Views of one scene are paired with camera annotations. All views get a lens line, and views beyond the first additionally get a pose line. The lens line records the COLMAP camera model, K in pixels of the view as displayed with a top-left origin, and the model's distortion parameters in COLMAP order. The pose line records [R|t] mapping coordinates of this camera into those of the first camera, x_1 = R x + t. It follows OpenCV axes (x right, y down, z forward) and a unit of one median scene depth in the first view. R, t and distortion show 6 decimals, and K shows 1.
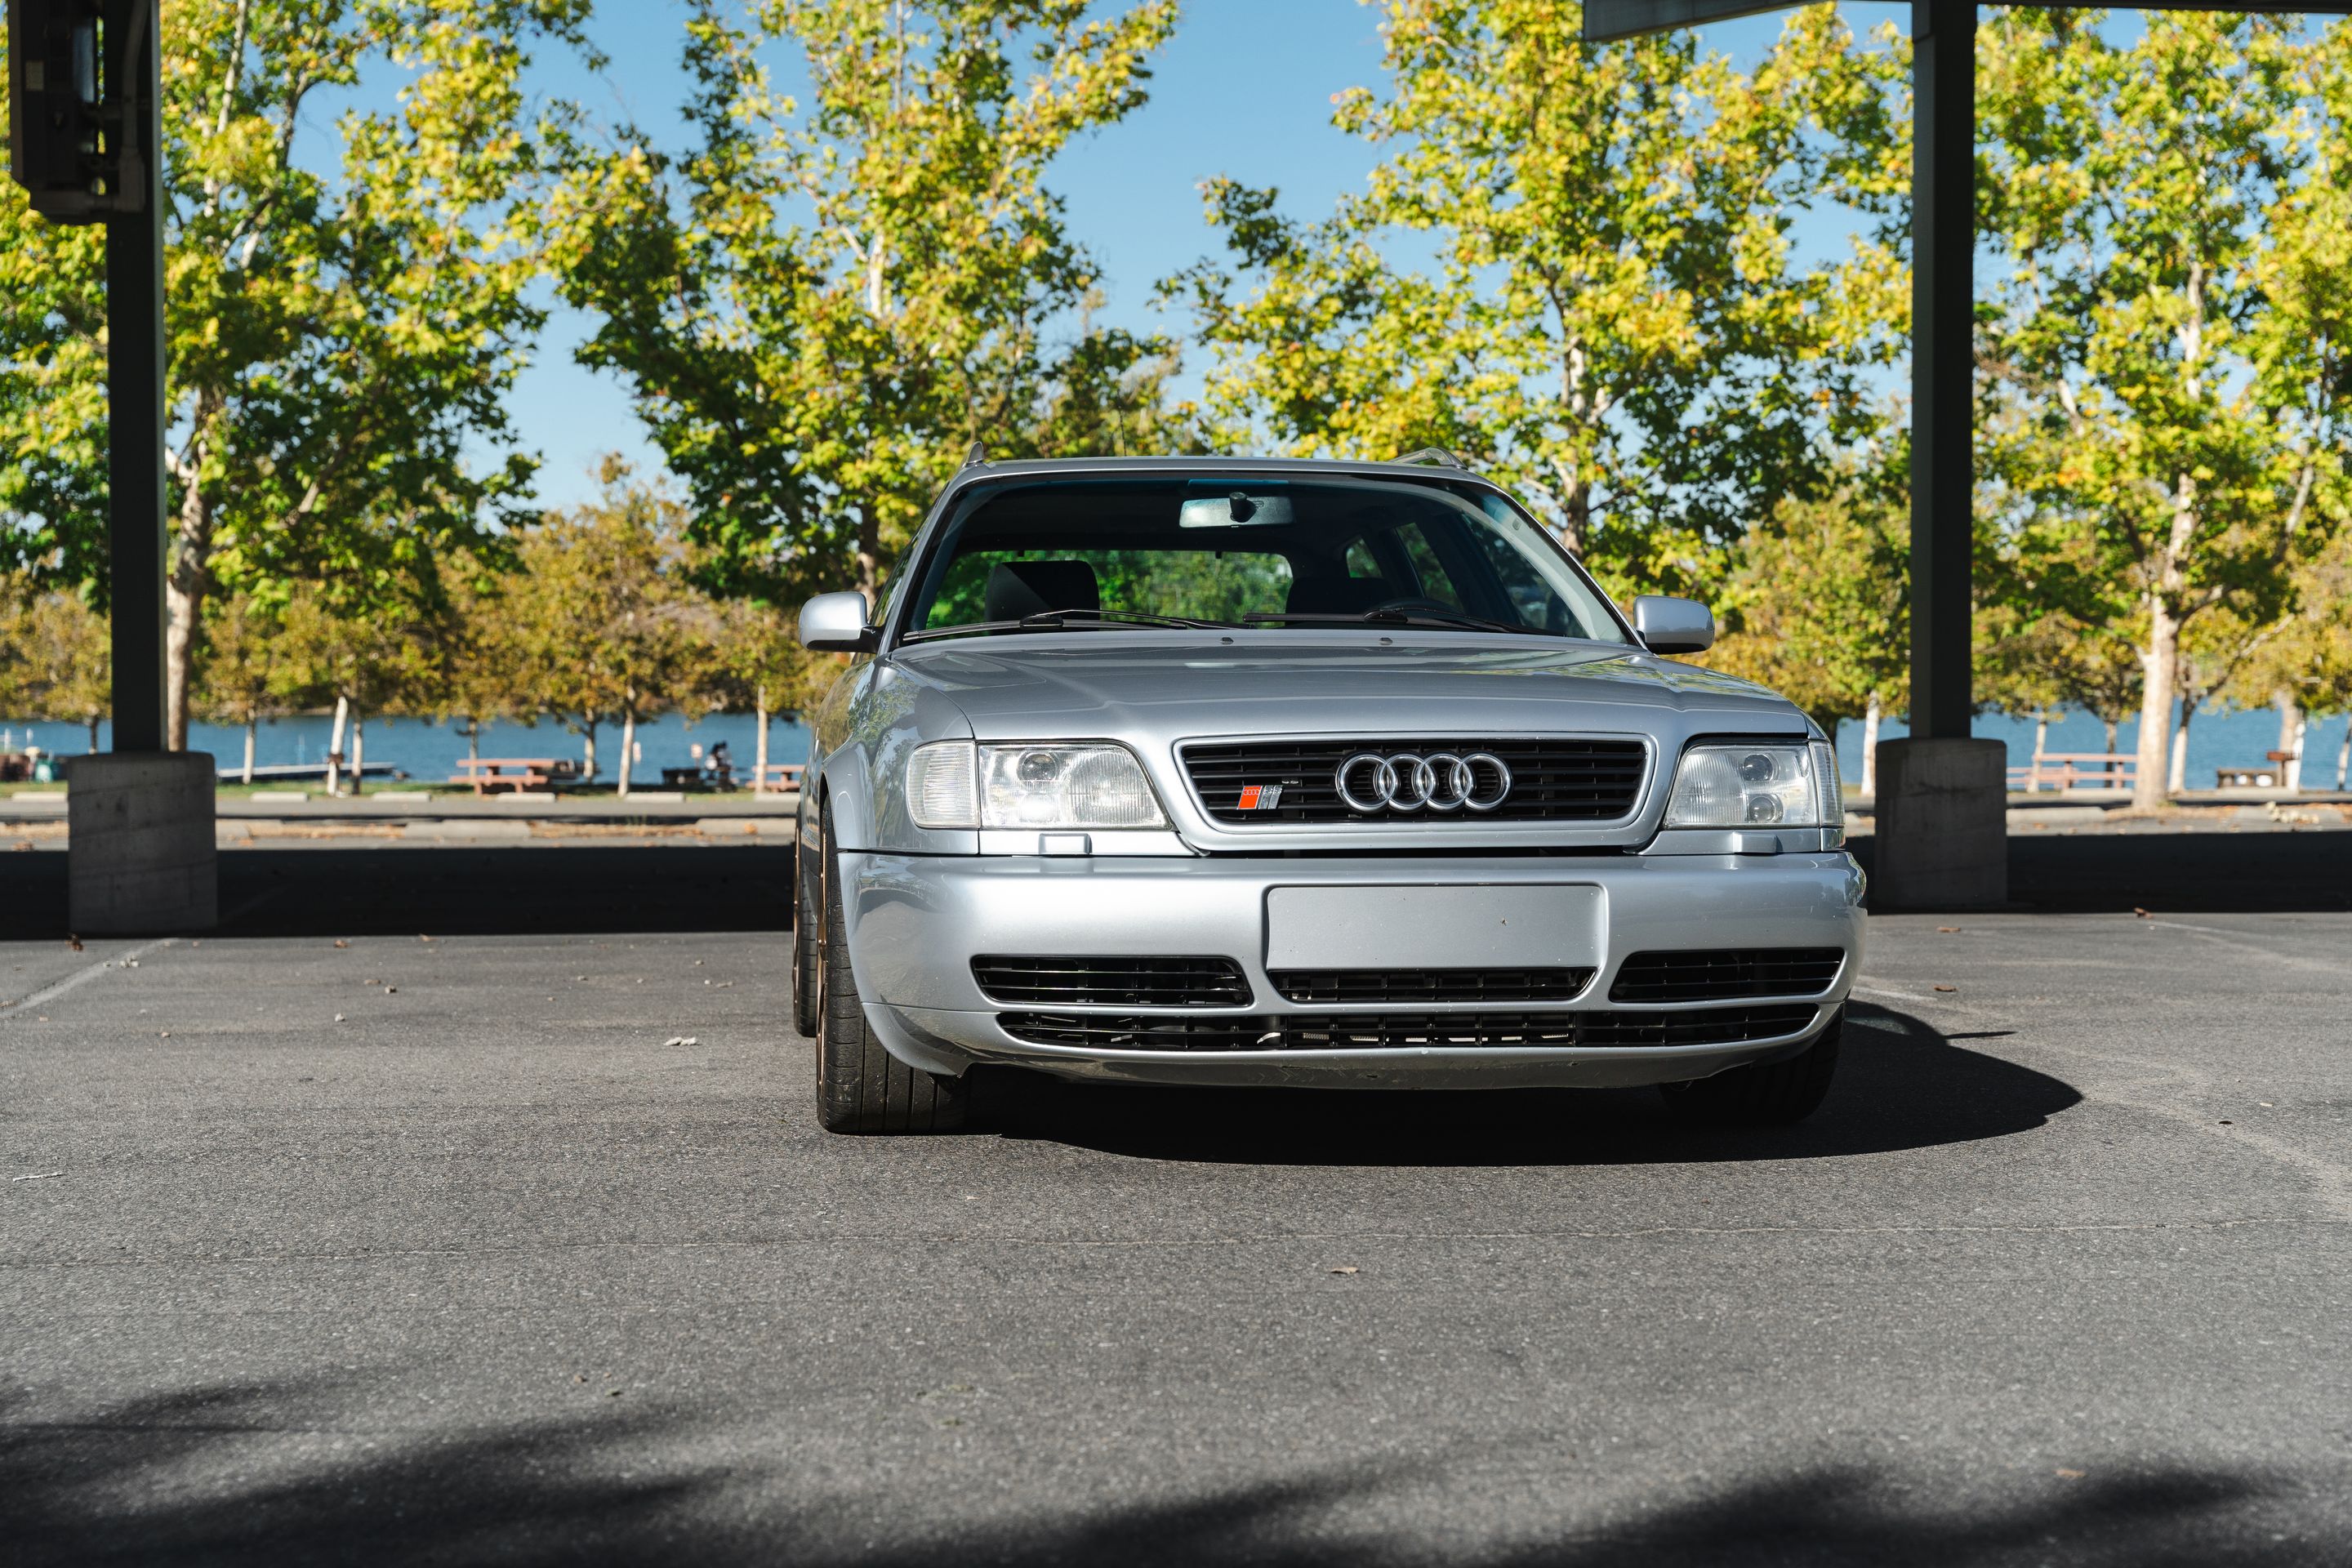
lens RADIAL K [[3385.1, 0, 1179.8], [0, 3385.1, 789.7], [0, 0, 1]] dist [0.019603, 0.047688]
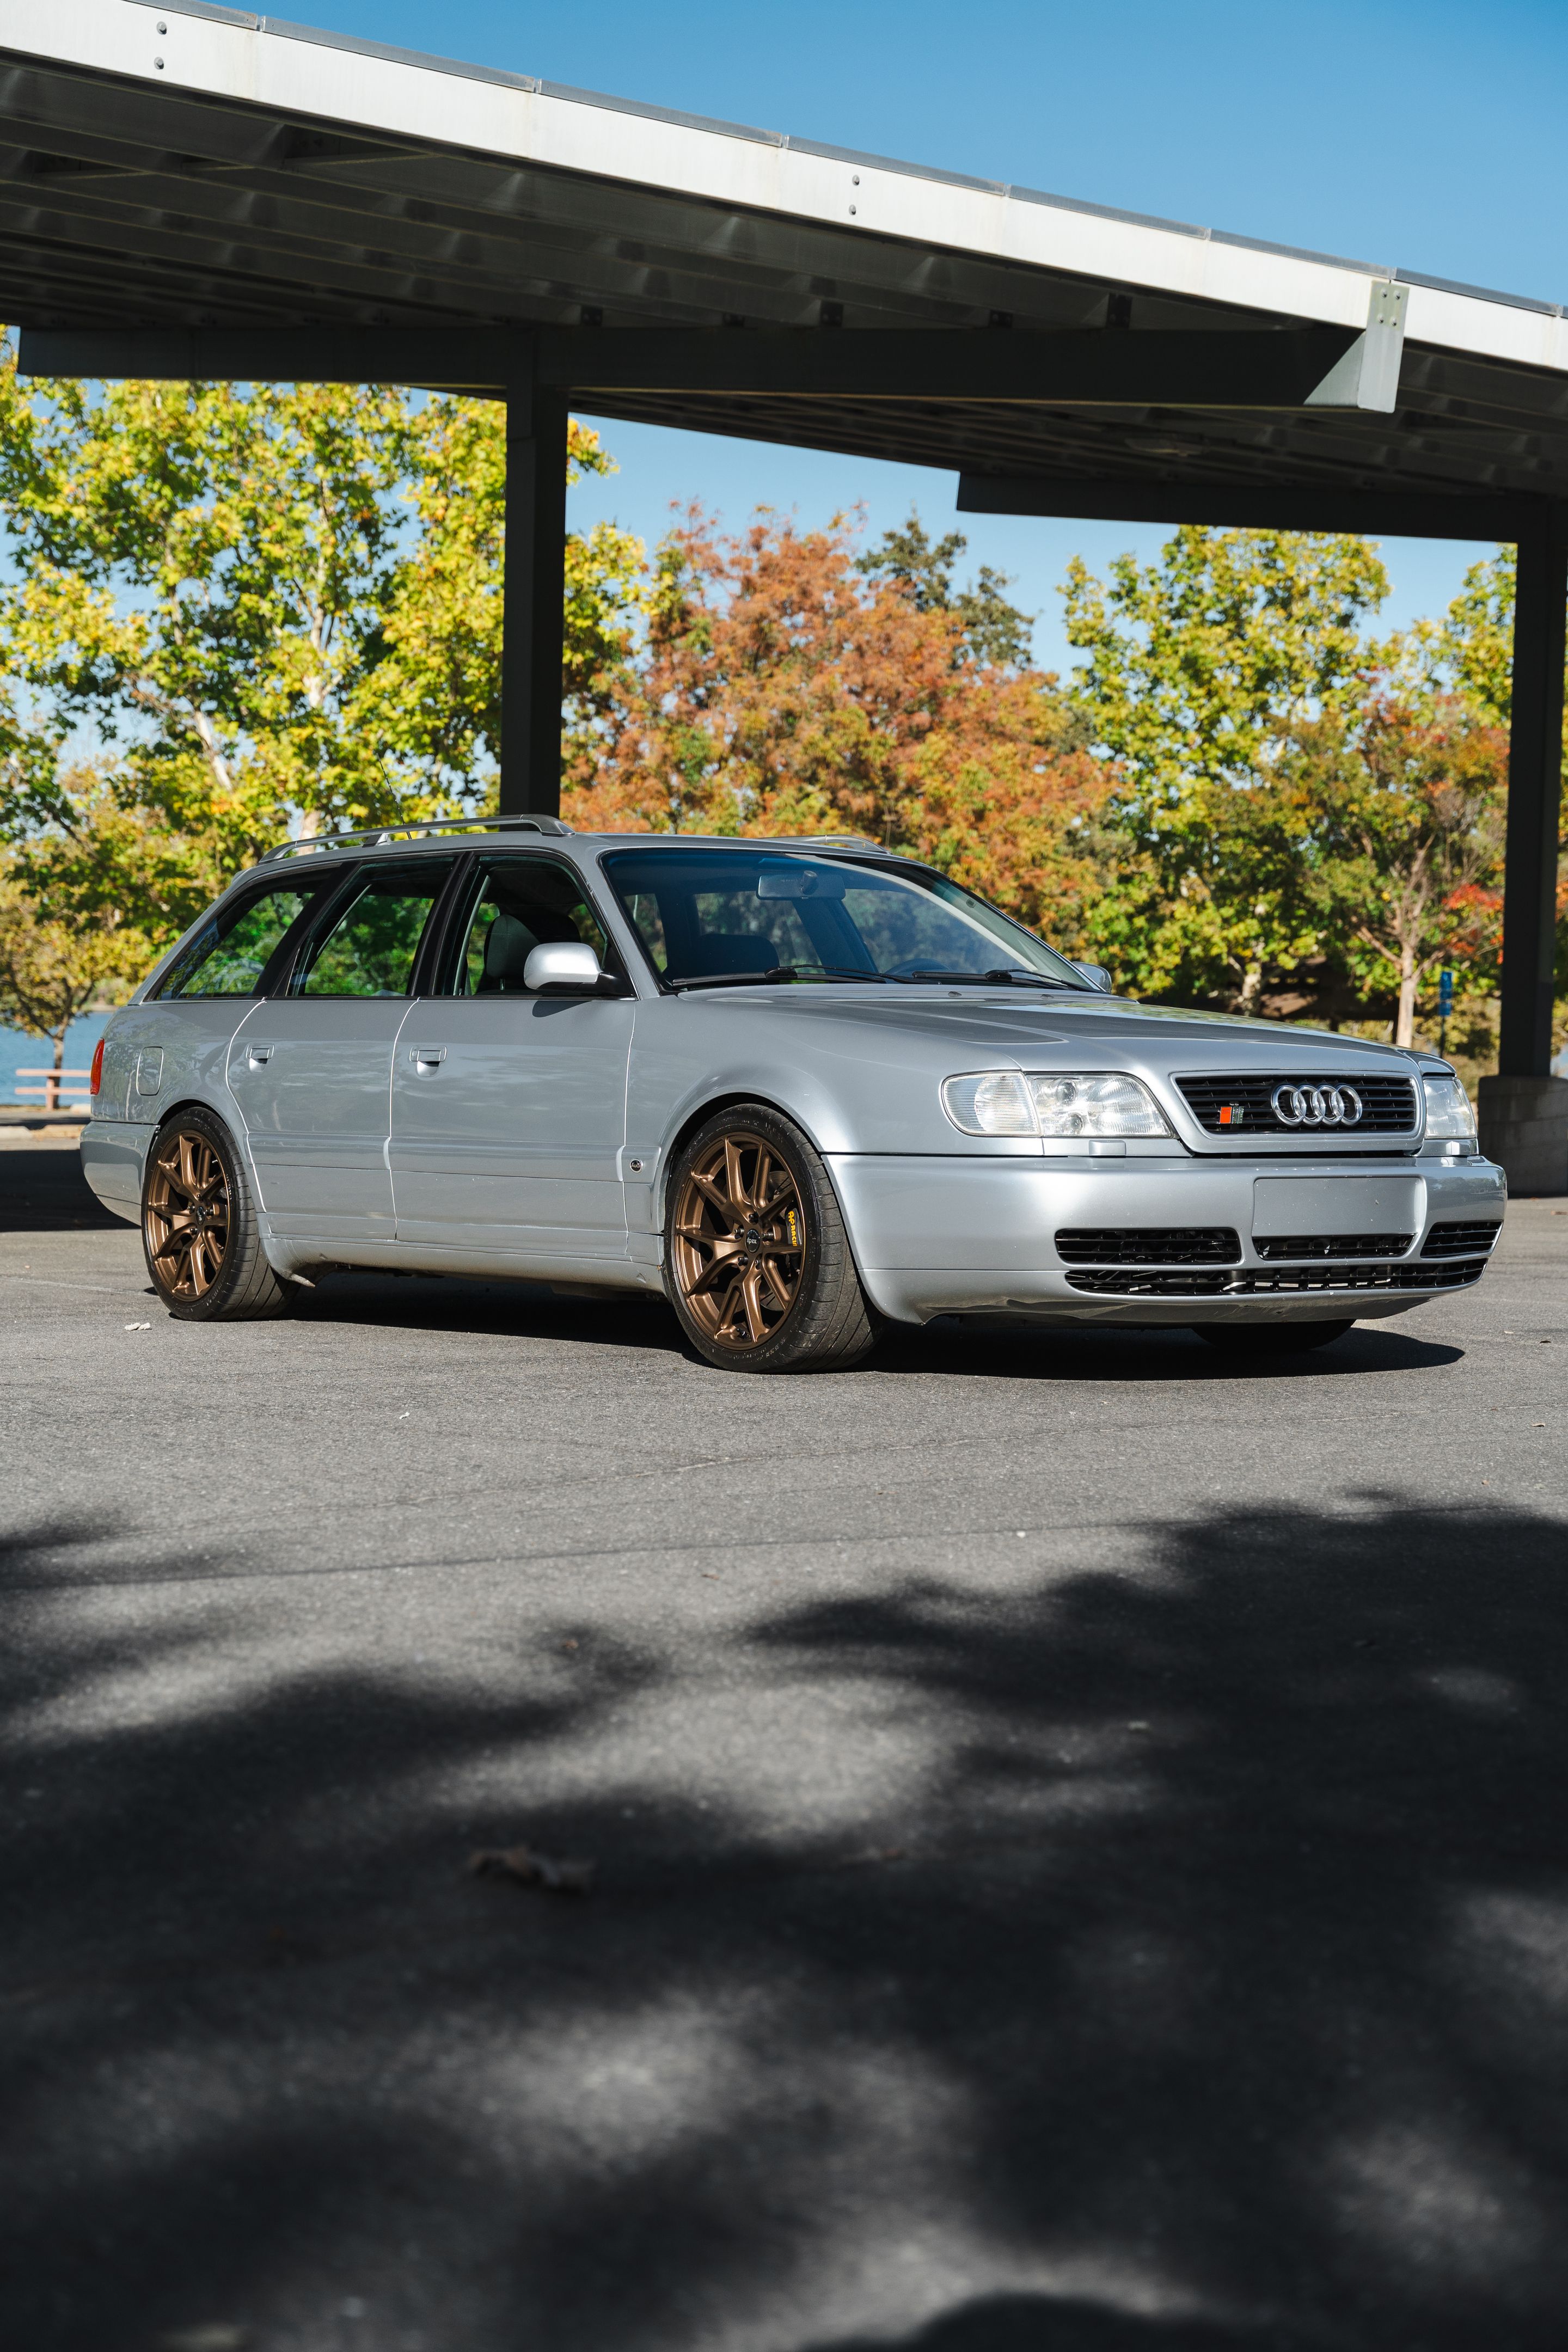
lens RADIAL K [[3482.1, 0, 761.7], [0, 3482.1, 1200.0], [0, 0, 1]] dist [0.018693, 0.028581]
pose [[0.871504, -0.004893, 0.490364, -0.133267], [-0.008691, 0.999639, 0.025419, 0.000389], [-0.490311, -0.026415, 0.871147, -0.025710]]
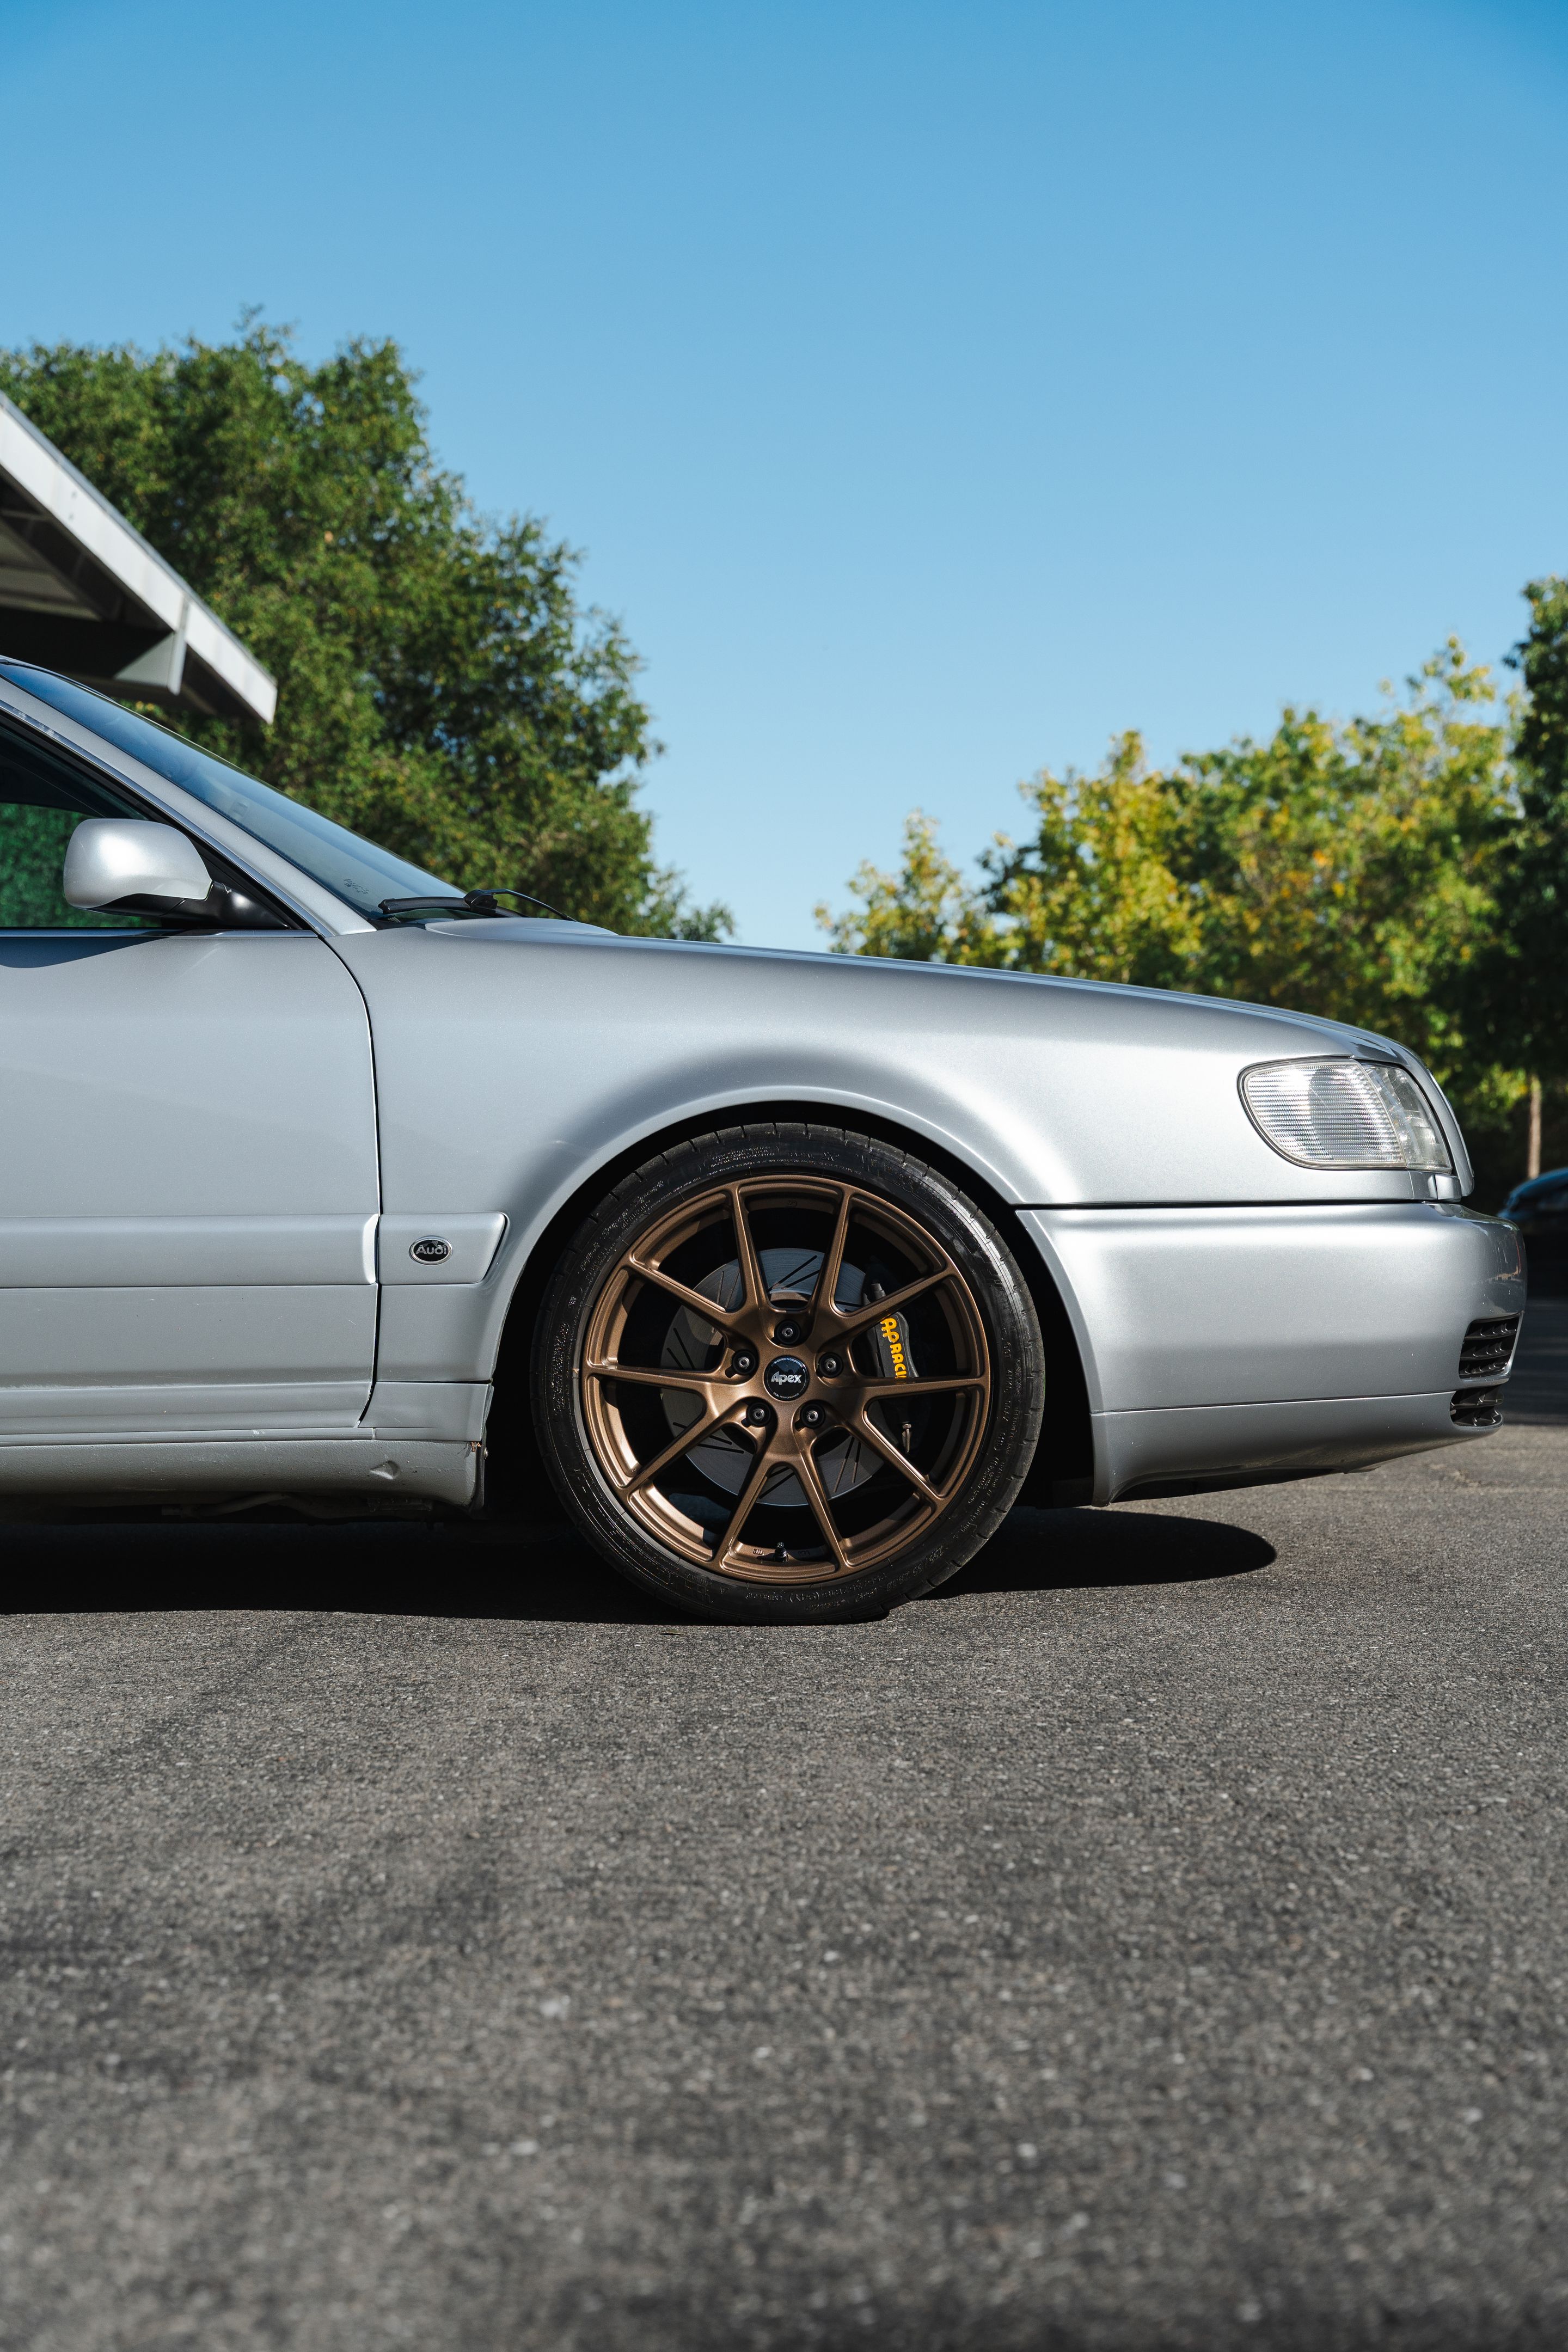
lens RADIAL K [[3455.0, 0, 756.3], [0, 3455.0, 1171.5], [0, 0, 1]] dist [0.014847, 0.012243]
pose [[0.168982, 0.020743, 0.985401, -0.139285], [0.014470, 0.999619, -0.023524, 0.004307], [-0.985513, 0.018234, 0.168618, 0.162207]]
